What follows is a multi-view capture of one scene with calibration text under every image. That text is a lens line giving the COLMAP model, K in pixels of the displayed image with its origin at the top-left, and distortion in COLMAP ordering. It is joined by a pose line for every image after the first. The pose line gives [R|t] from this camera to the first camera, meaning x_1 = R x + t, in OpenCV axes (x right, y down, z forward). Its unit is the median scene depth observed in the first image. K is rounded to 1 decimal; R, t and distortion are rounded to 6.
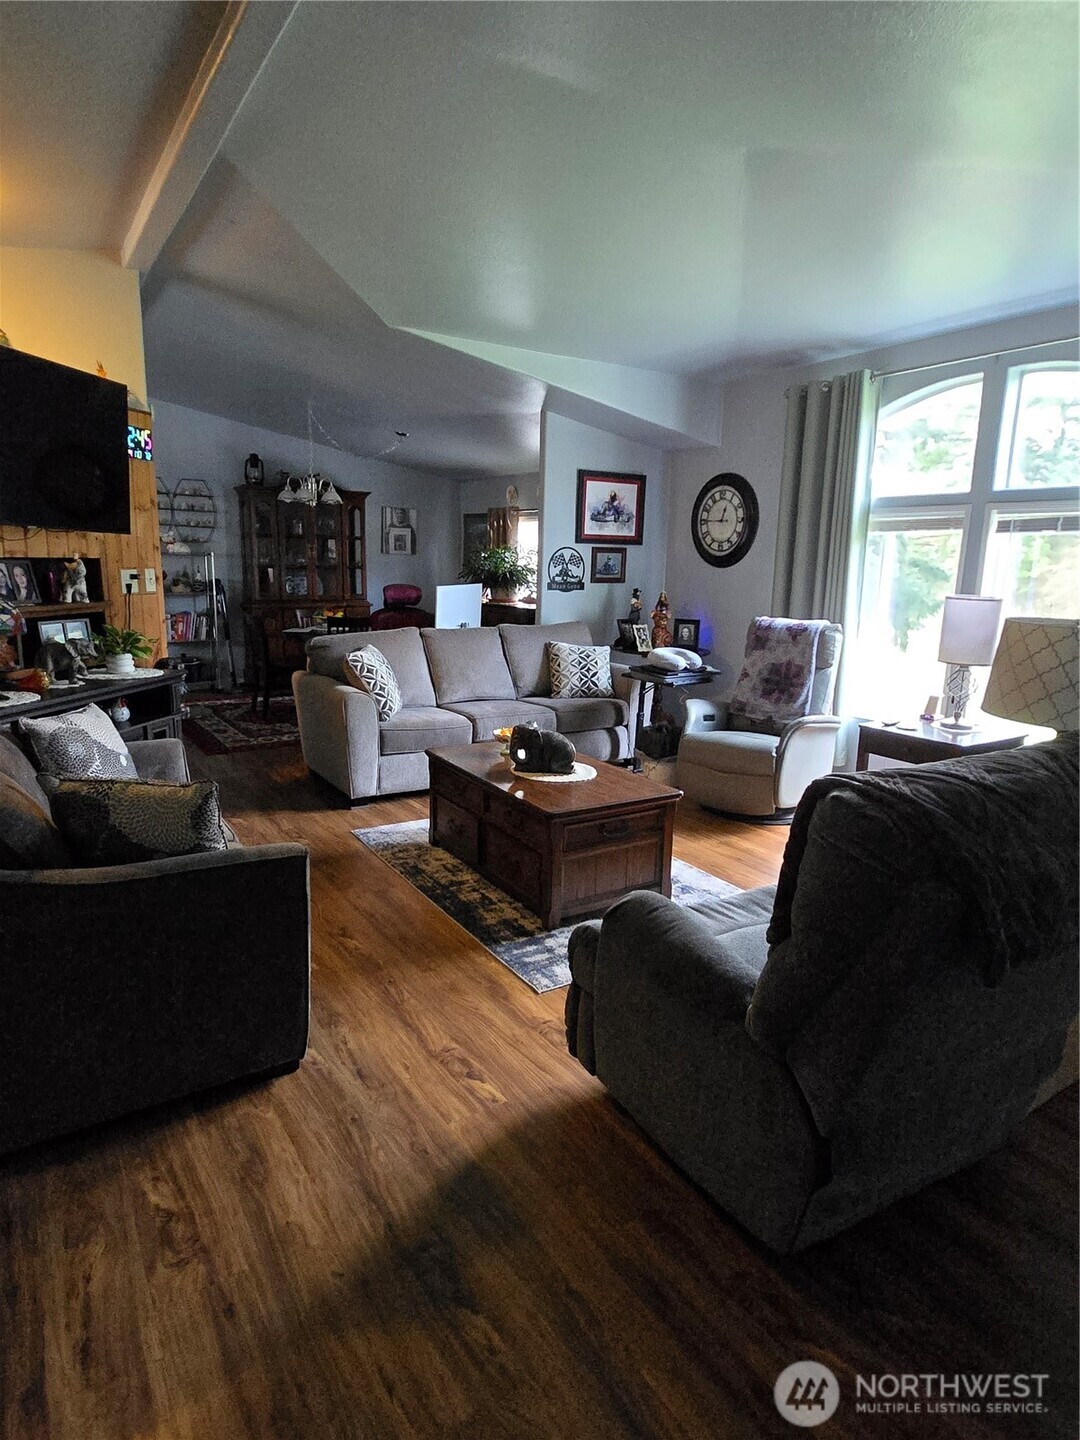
lens RADIAL K [[816.3, 0, 531.2], [0, 816.3, 724.7], [0, 0, 1]] dist [0.002280, 0.000072]
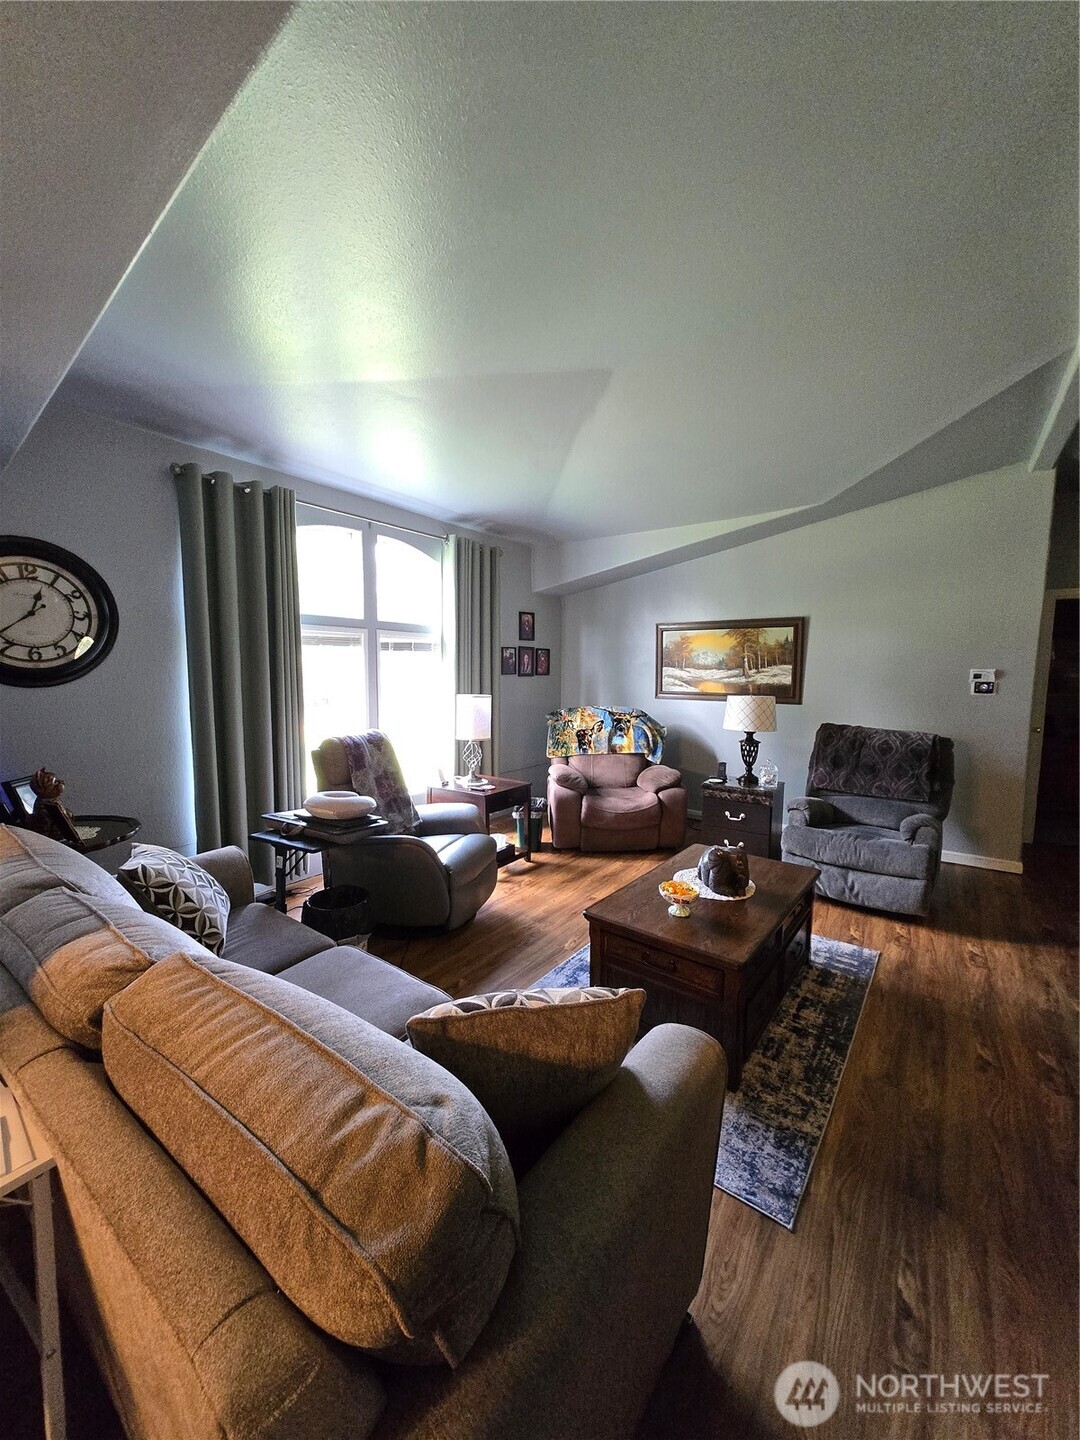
lens RADIAL K [[559.6, 0, 531.7], [0, 559.6, 722.8], [0, 0, 1]] dist [0.000207, -0.001895]
pose [[-0.352888, -0.113171, 0.928796, -0.310533], [0.175128, 0.967127, 0.184380, -0.183566], [-0.919130, 0.227724, -0.321468, 0.818393]]
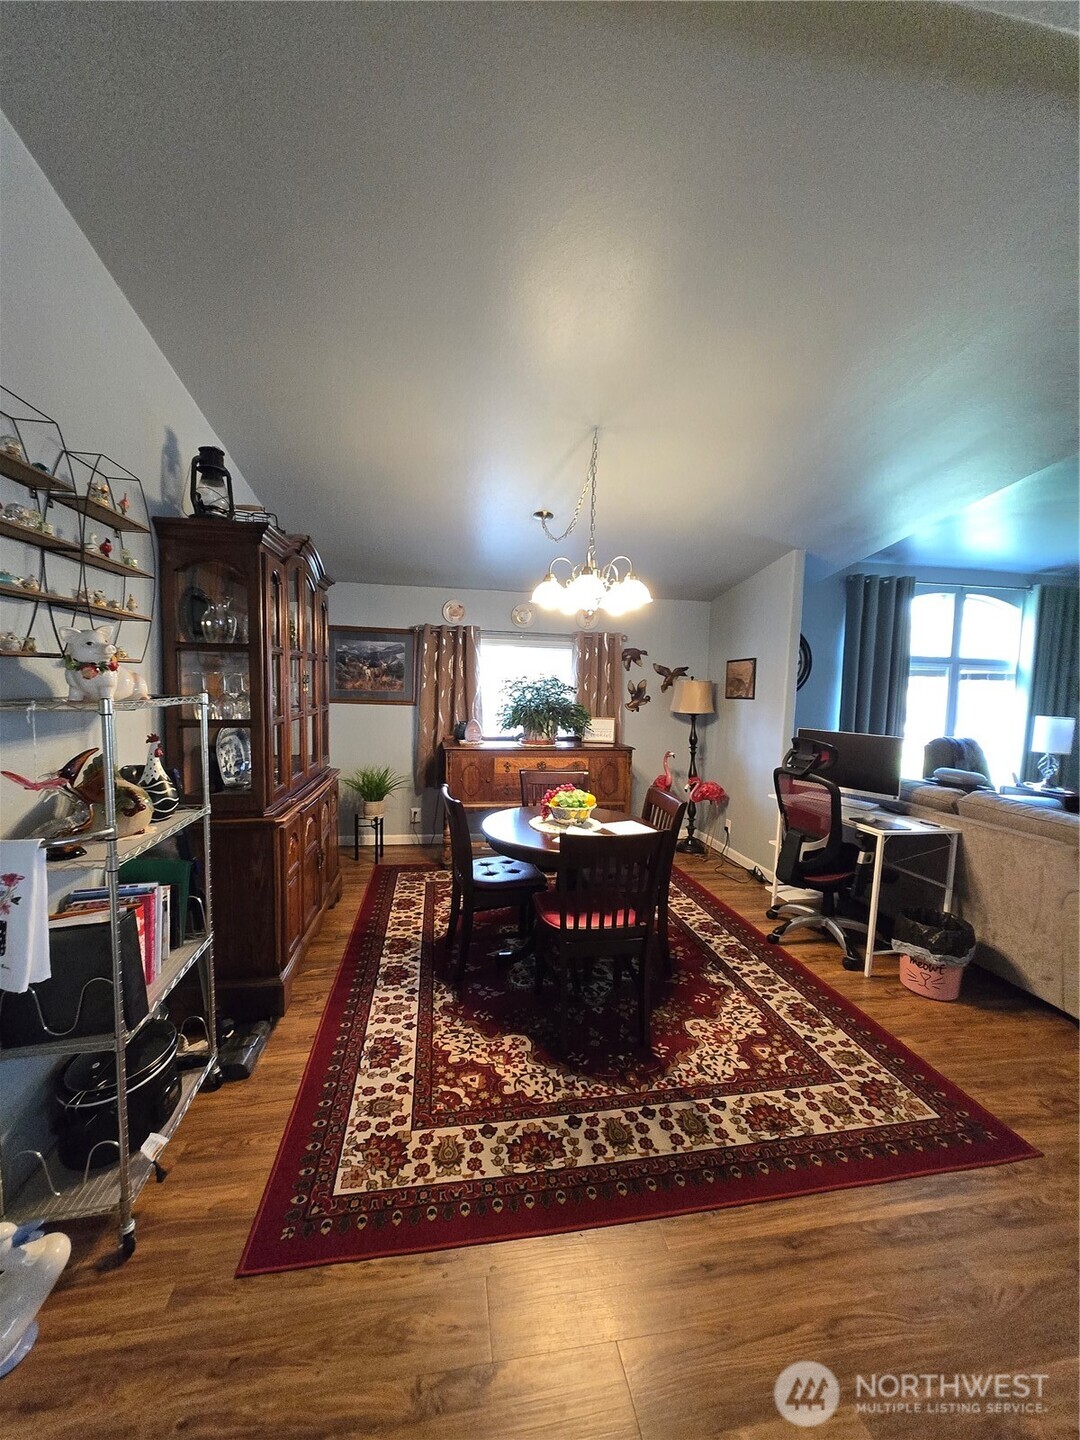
lens RADIAL K [[559.6, 0, 531.7], [0, 559.6, 722.8], [0, 0, 1]] dist [0.000207, -0.001895]
pose [[0.398284, -0.077796, 0.913957, -0.722602], [0.167460, 0.985818, 0.010937, -0.234272], [-0.901846, 0.148695, 0.405664, 1.022739]]
